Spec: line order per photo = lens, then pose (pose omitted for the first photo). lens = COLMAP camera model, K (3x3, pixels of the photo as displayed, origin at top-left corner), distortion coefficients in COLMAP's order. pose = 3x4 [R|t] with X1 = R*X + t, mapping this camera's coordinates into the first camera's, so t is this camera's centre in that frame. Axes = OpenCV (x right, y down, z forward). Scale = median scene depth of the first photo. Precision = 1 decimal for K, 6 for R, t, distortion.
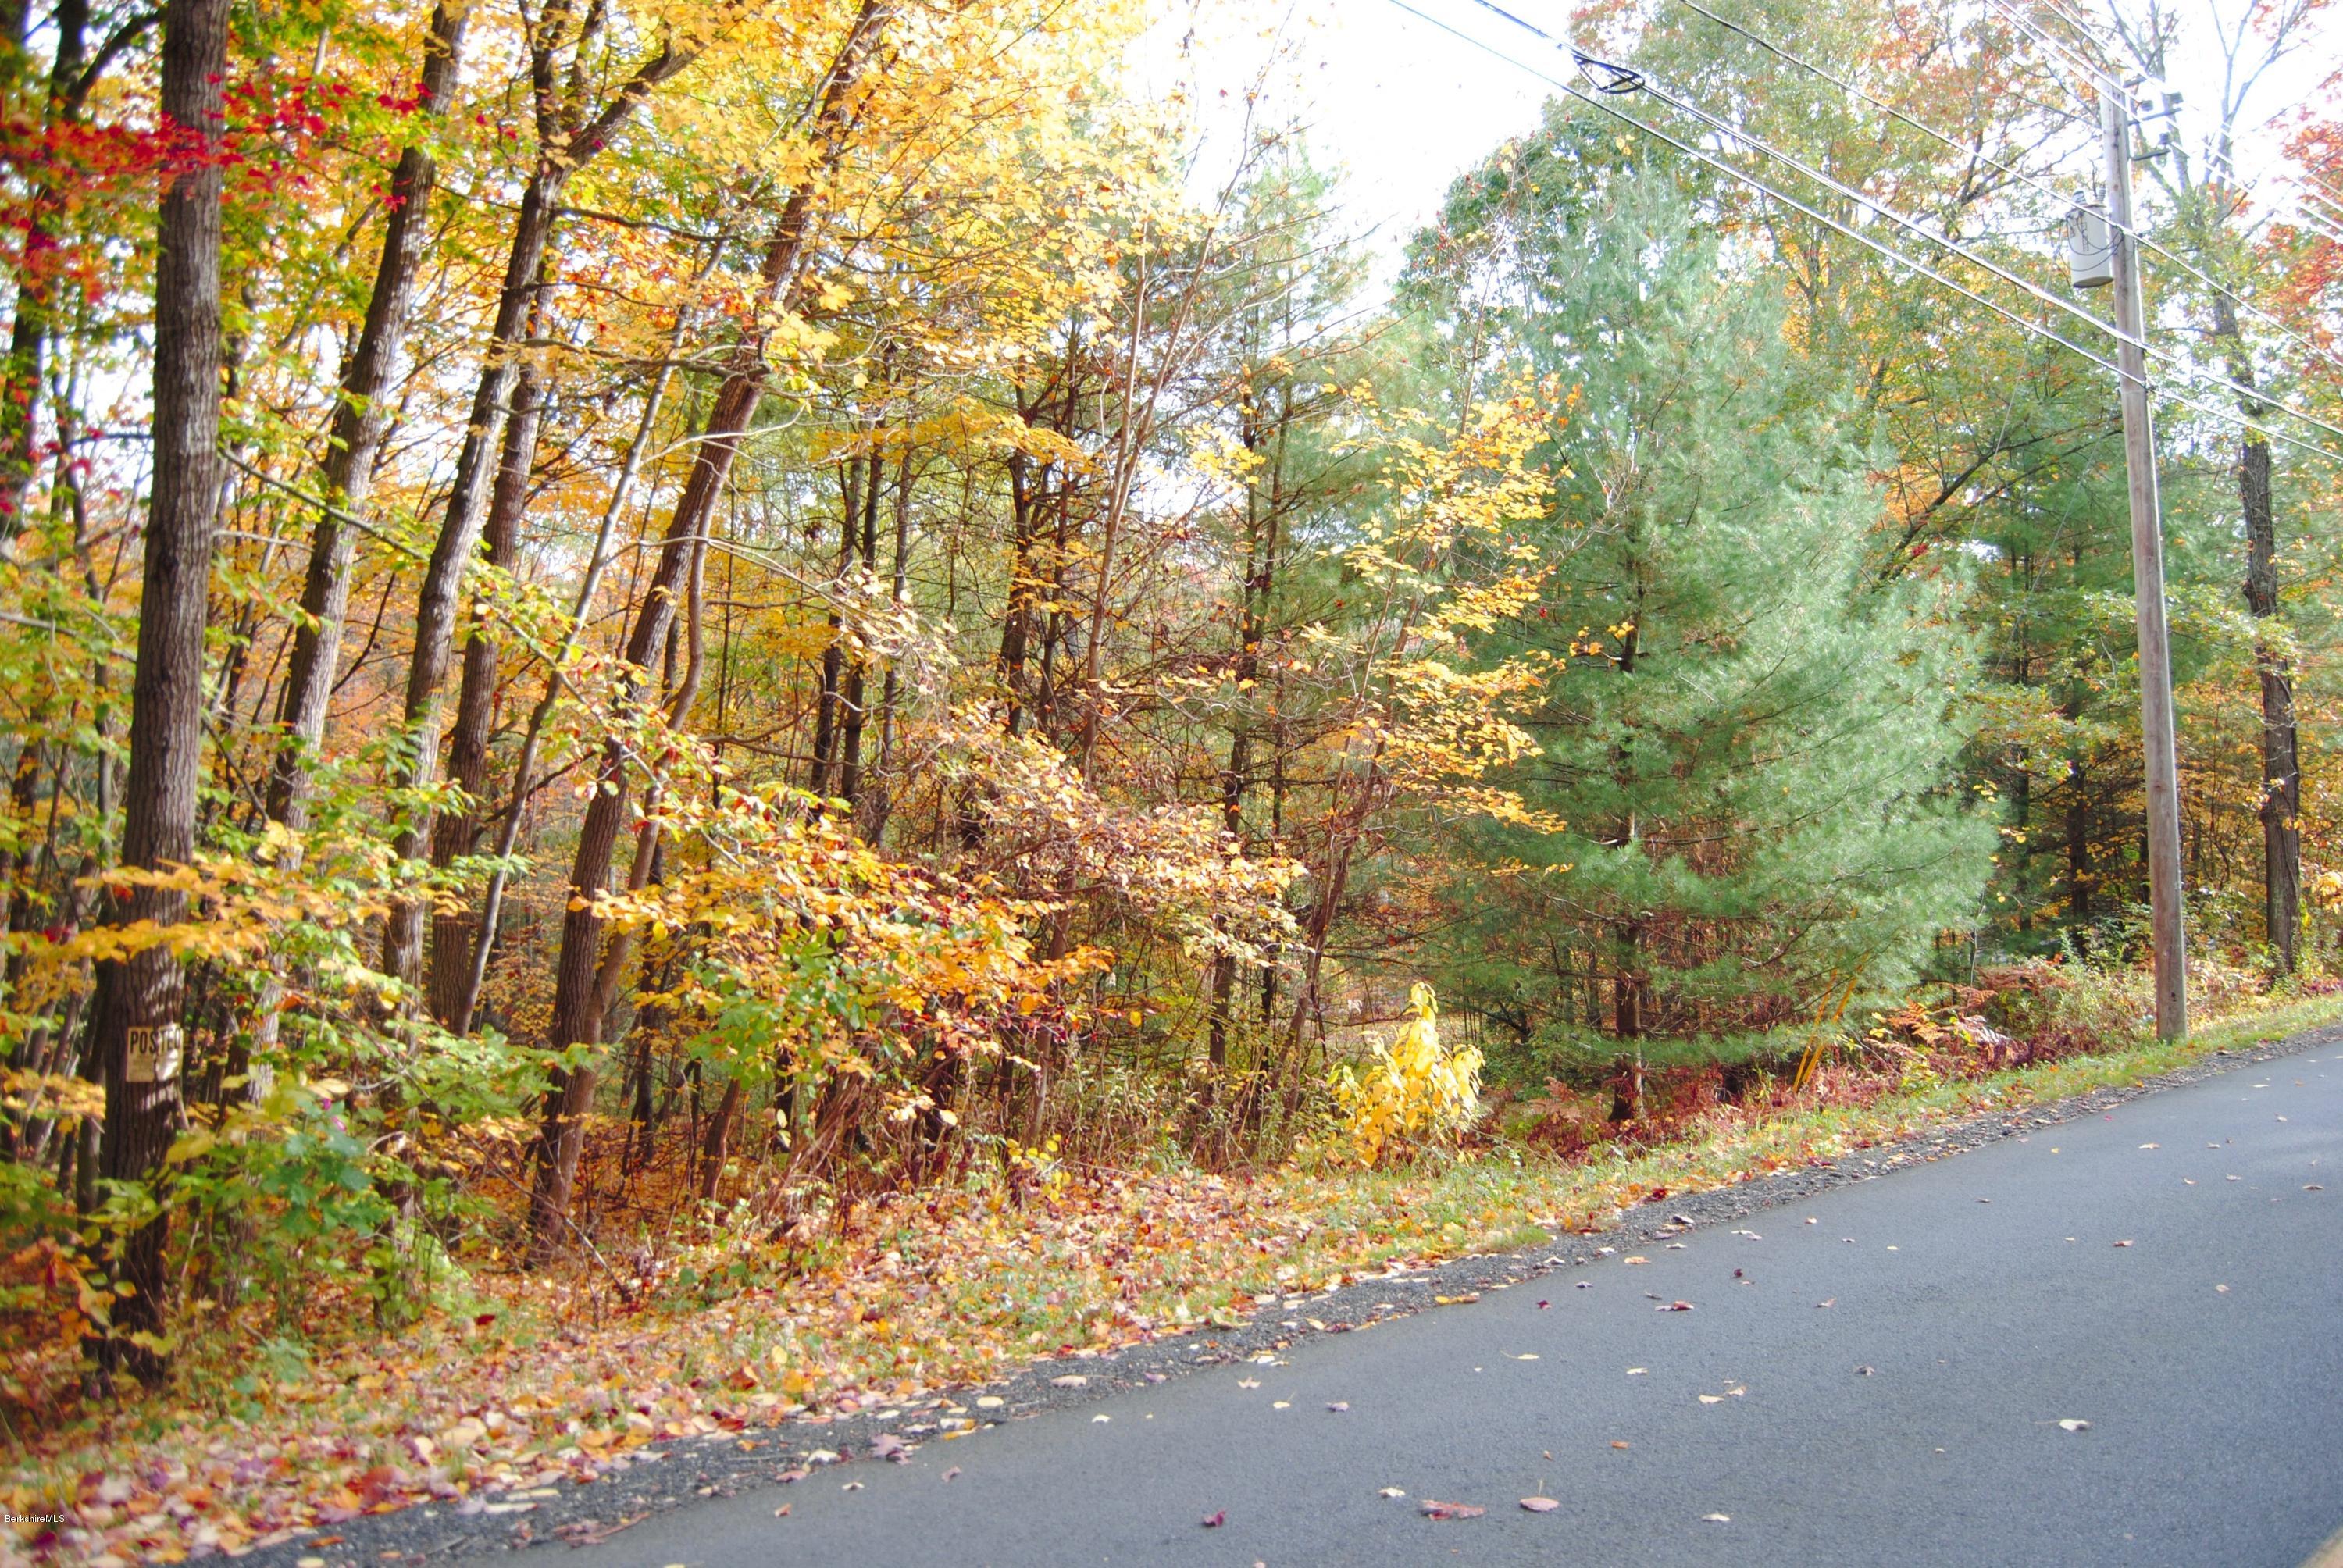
lens RADIAL K [[1841.2, 0, 1166.3], [0, 1841.2, 755.2], [0, 0, 1]] dist [-0.083225, 0.011572]
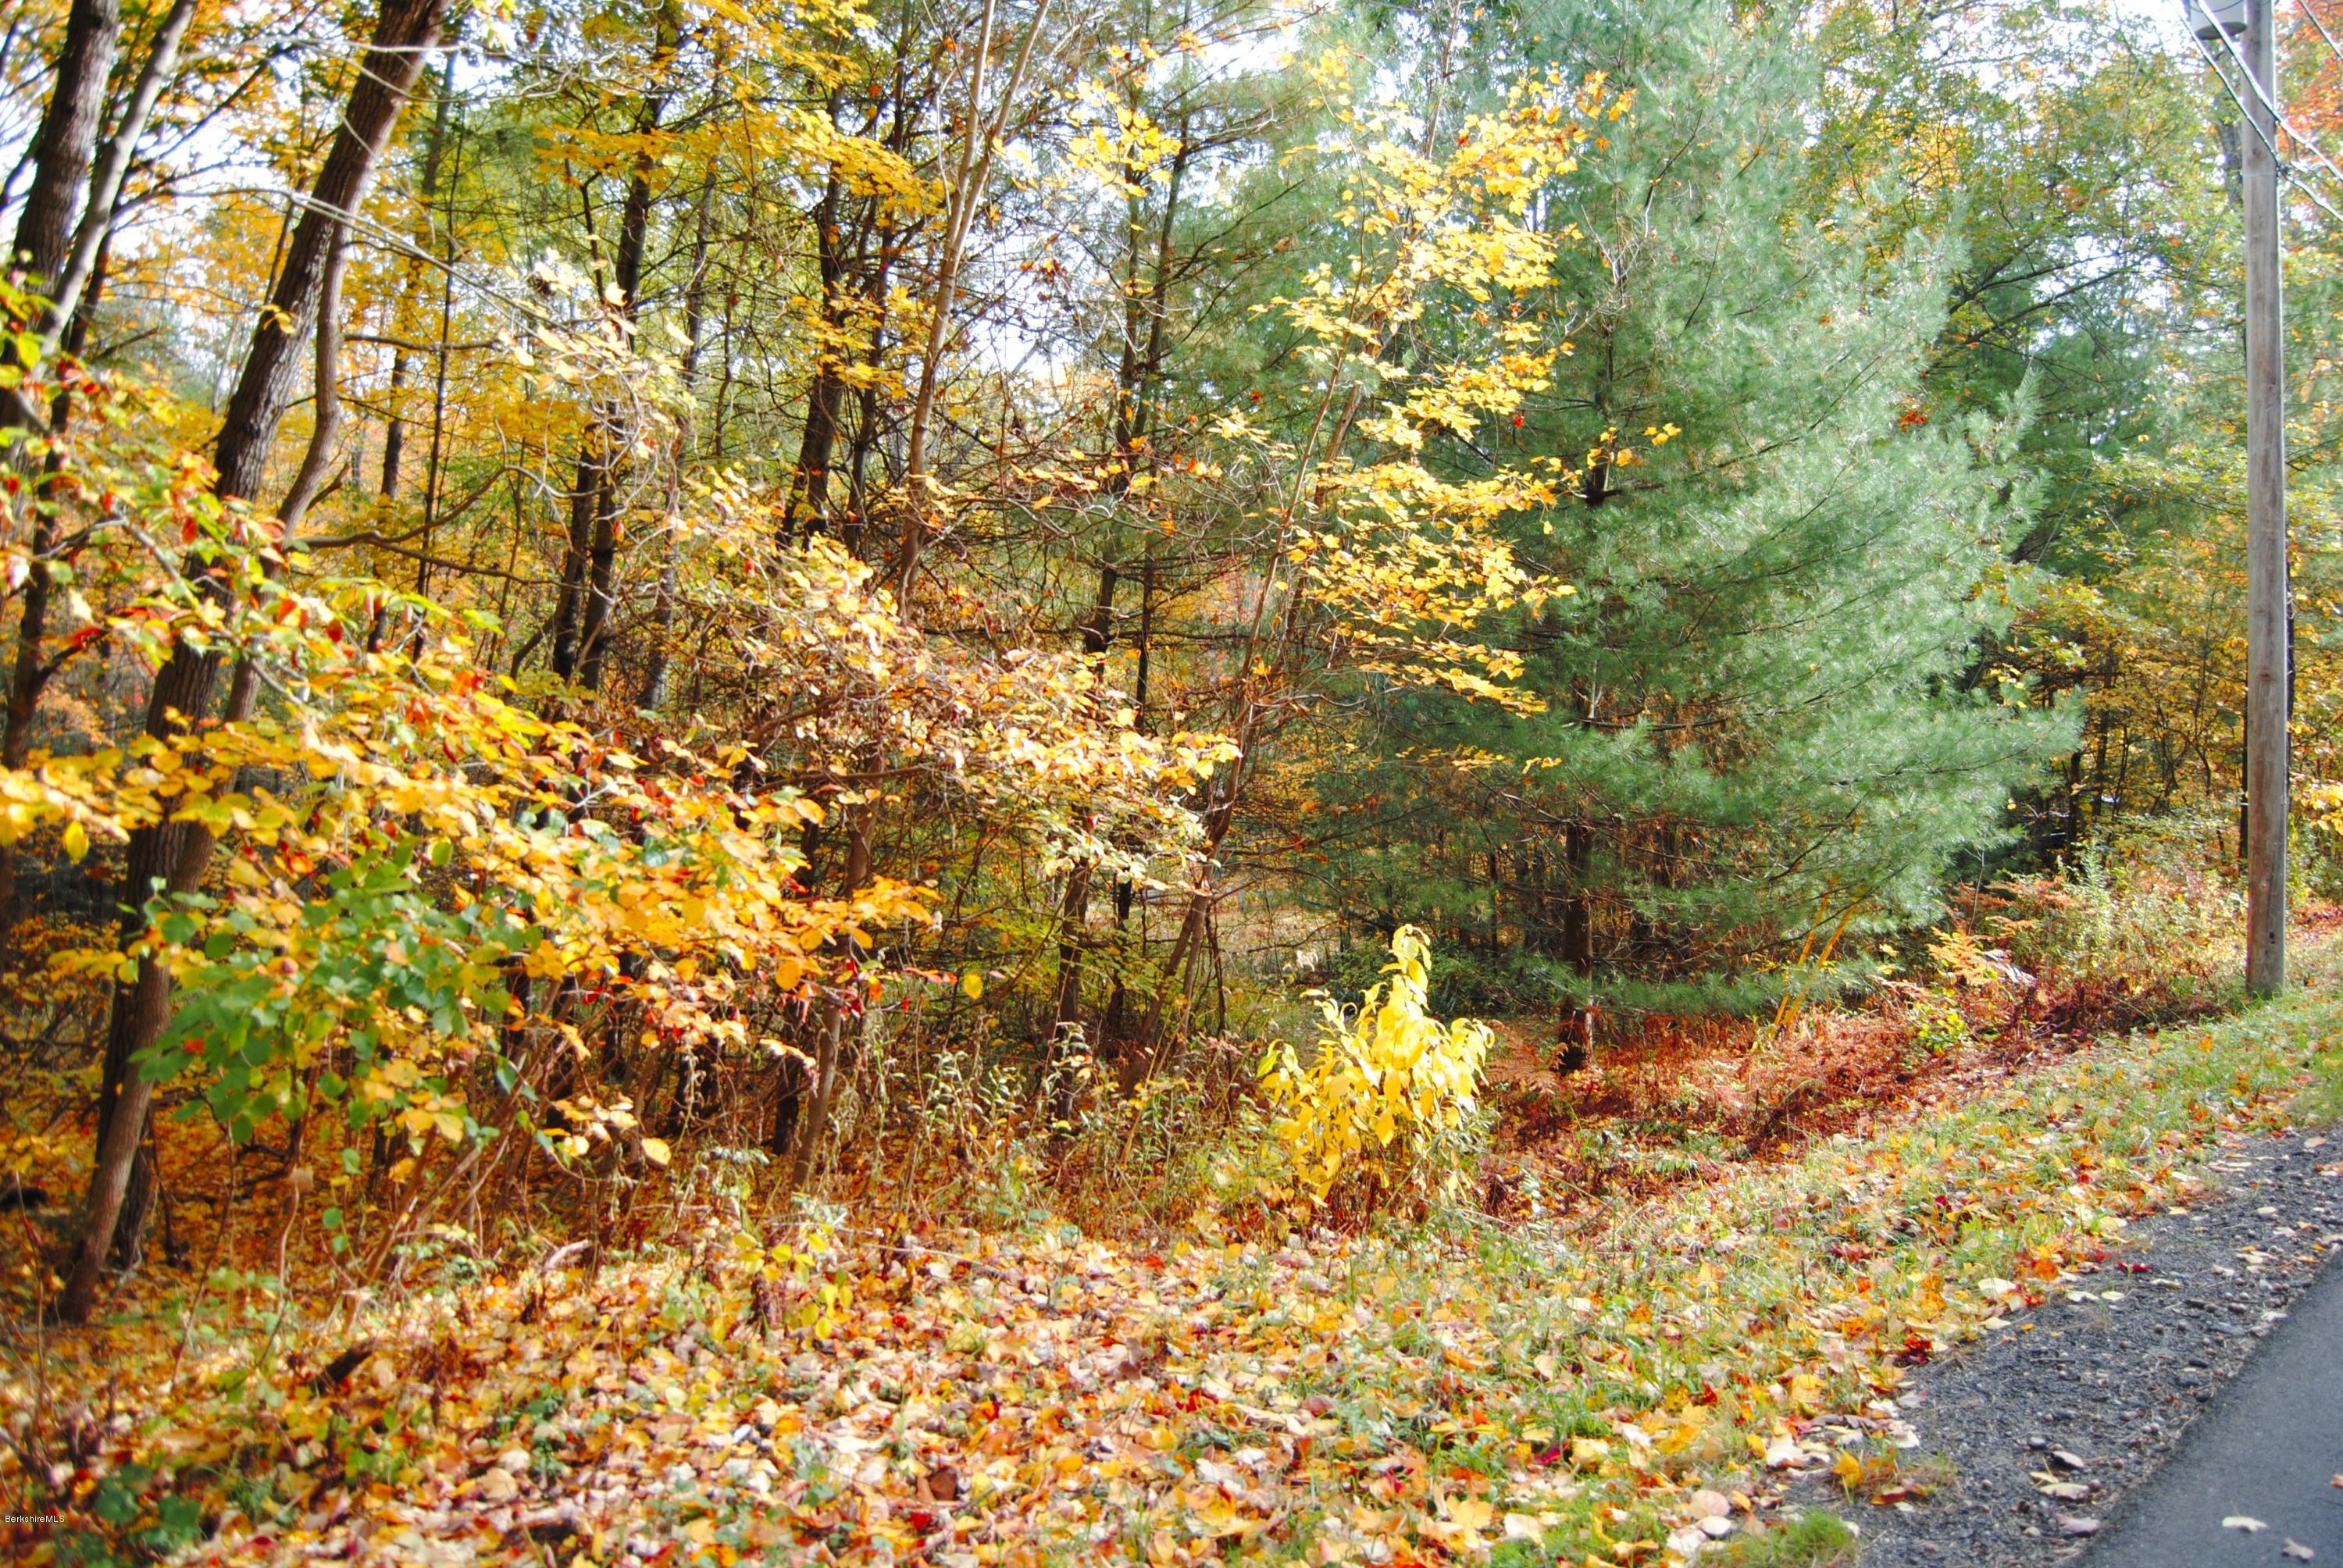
lens RADIAL K [[1838.0, 0, 1171.8], [0, 1838.0, 750.4], [0, 0, 1]] dist [-0.083012, 0.014603]
pose [[0.994745, 0.024069, 0.099517, -0.013104], [-0.030308, 0.997637, 0.061666, 0.024321], [-0.097797, -0.064358, 0.993123, 0.385426]]
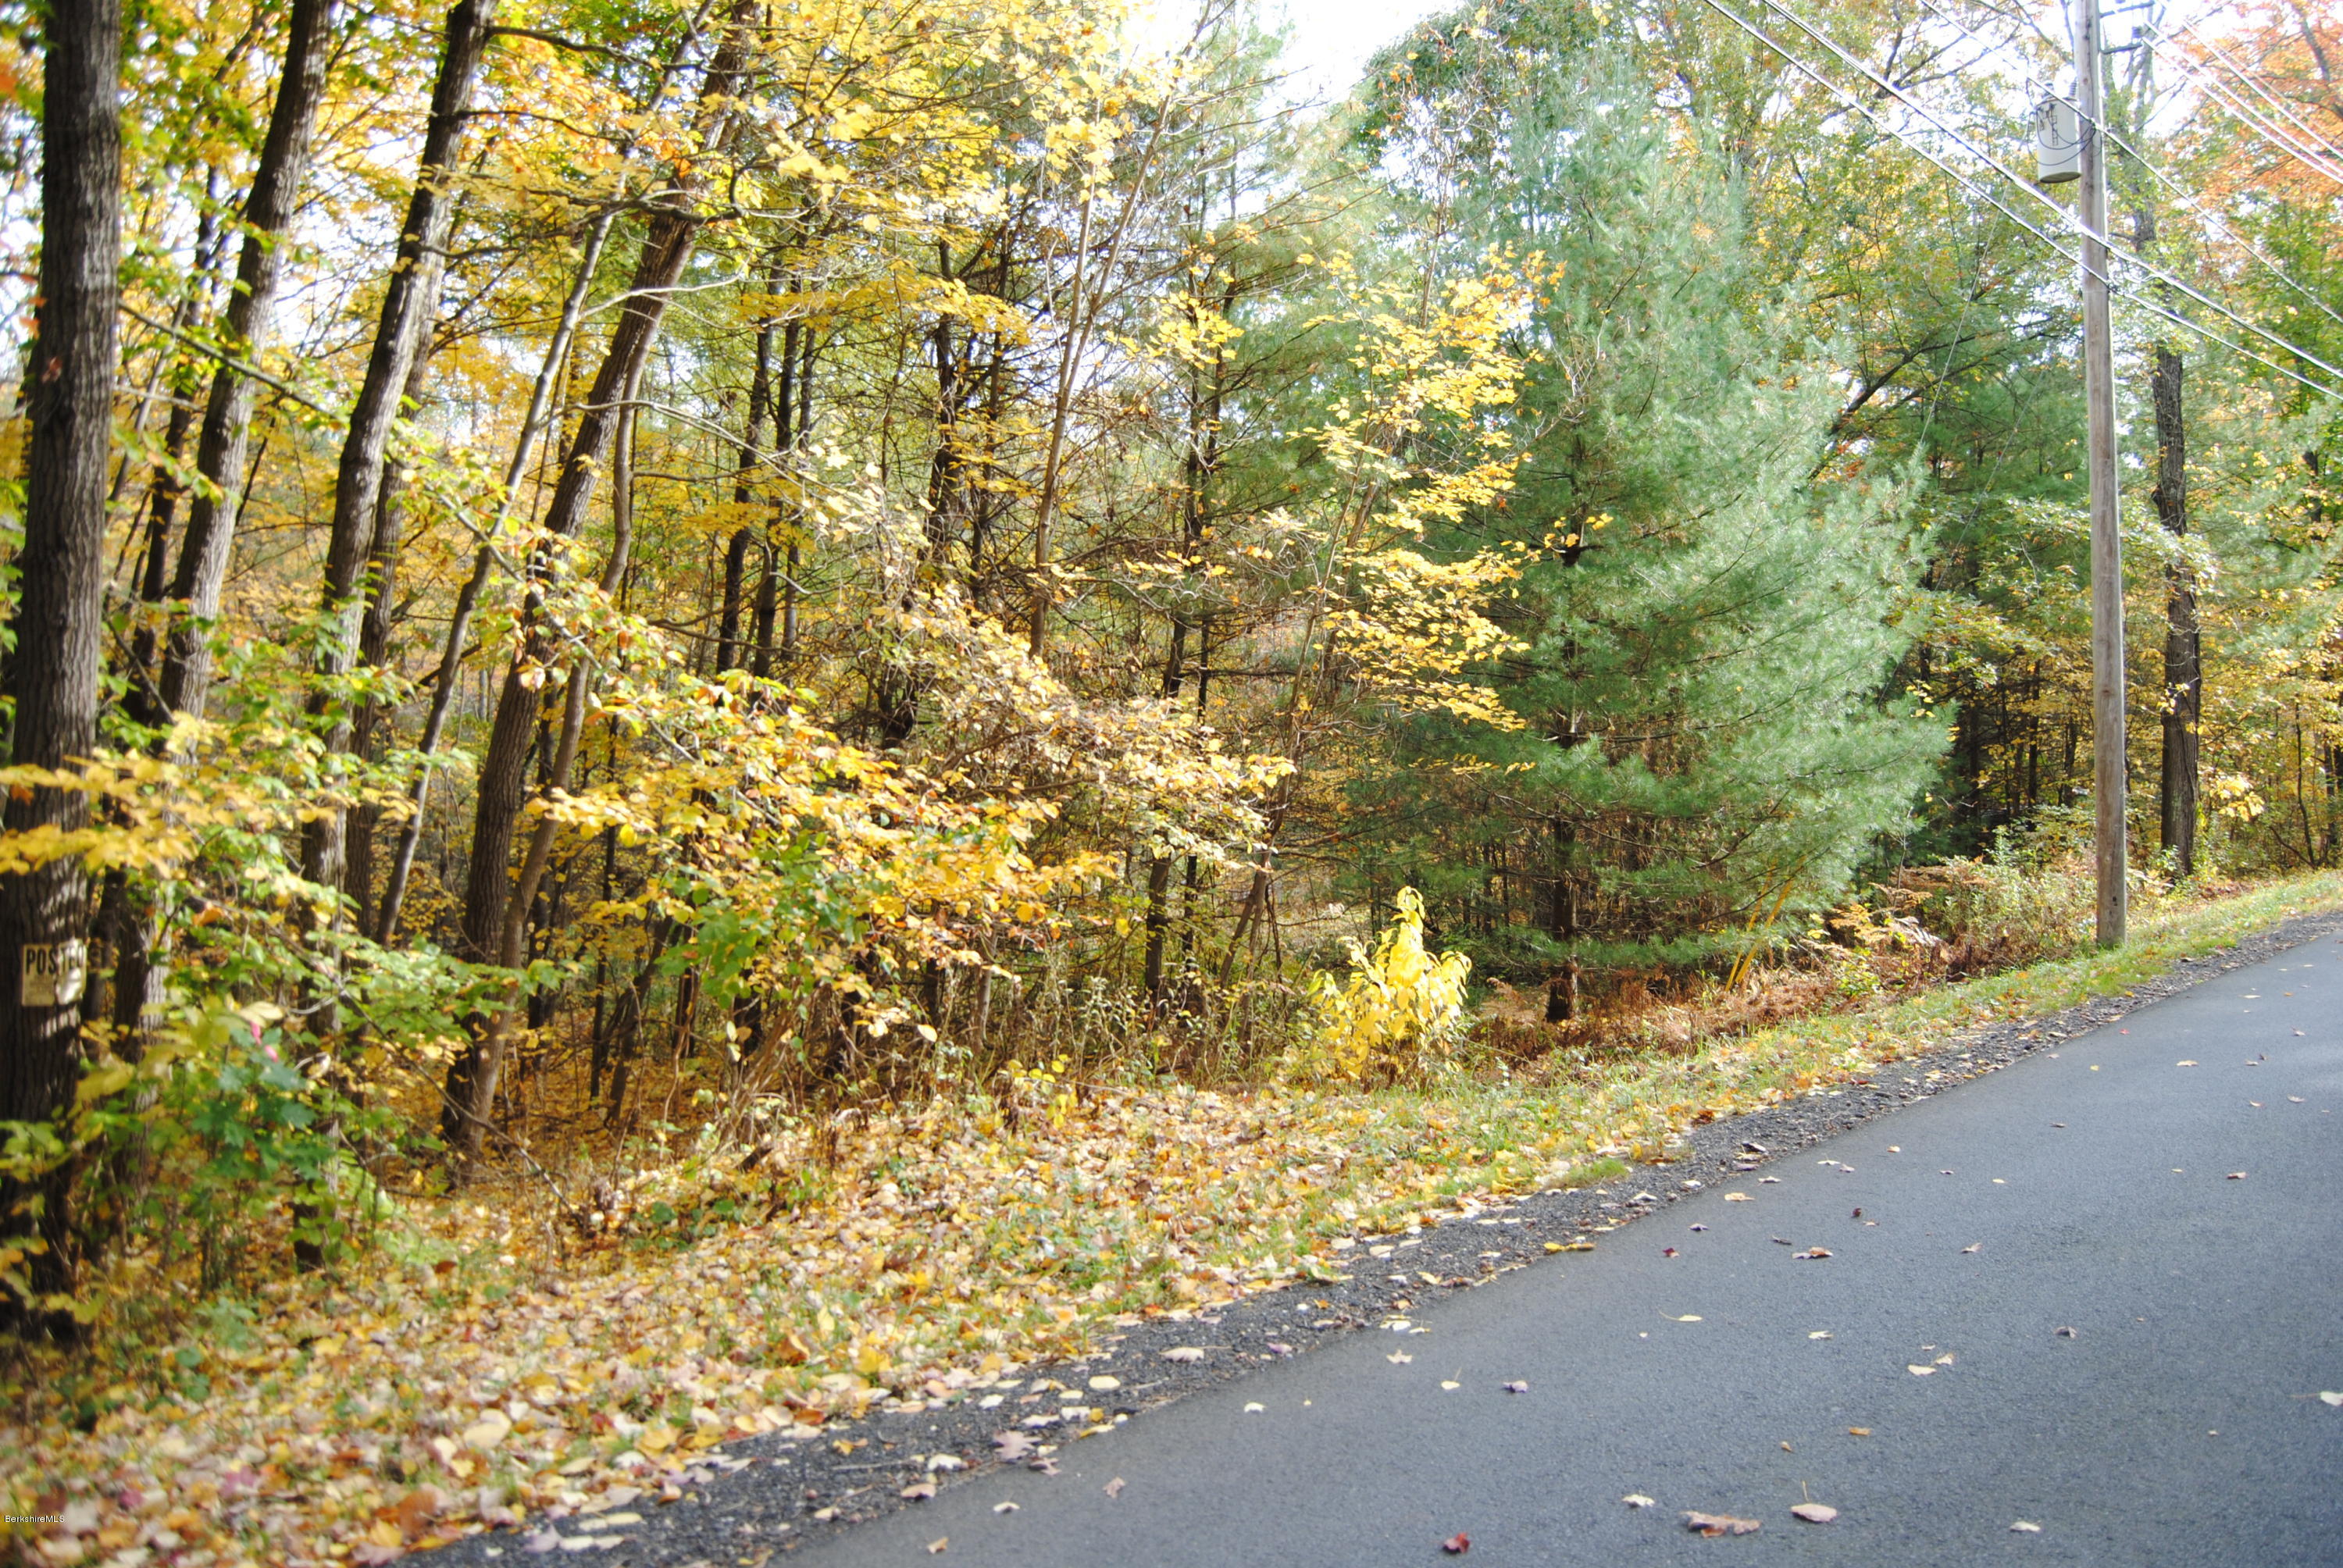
lens RADIAL K [[1838.0, 0, 1171.8], [0, 1838.0, 750.4], [0, 0, 1]] dist [-0.083012, 0.014603]
pose [[0.996512, 0.008352, 0.083033, -0.070170], [-0.013212, 0.998220, 0.058159, -0.001406], [-0.082400, -0.059054, 0.994848, 0.068728]]
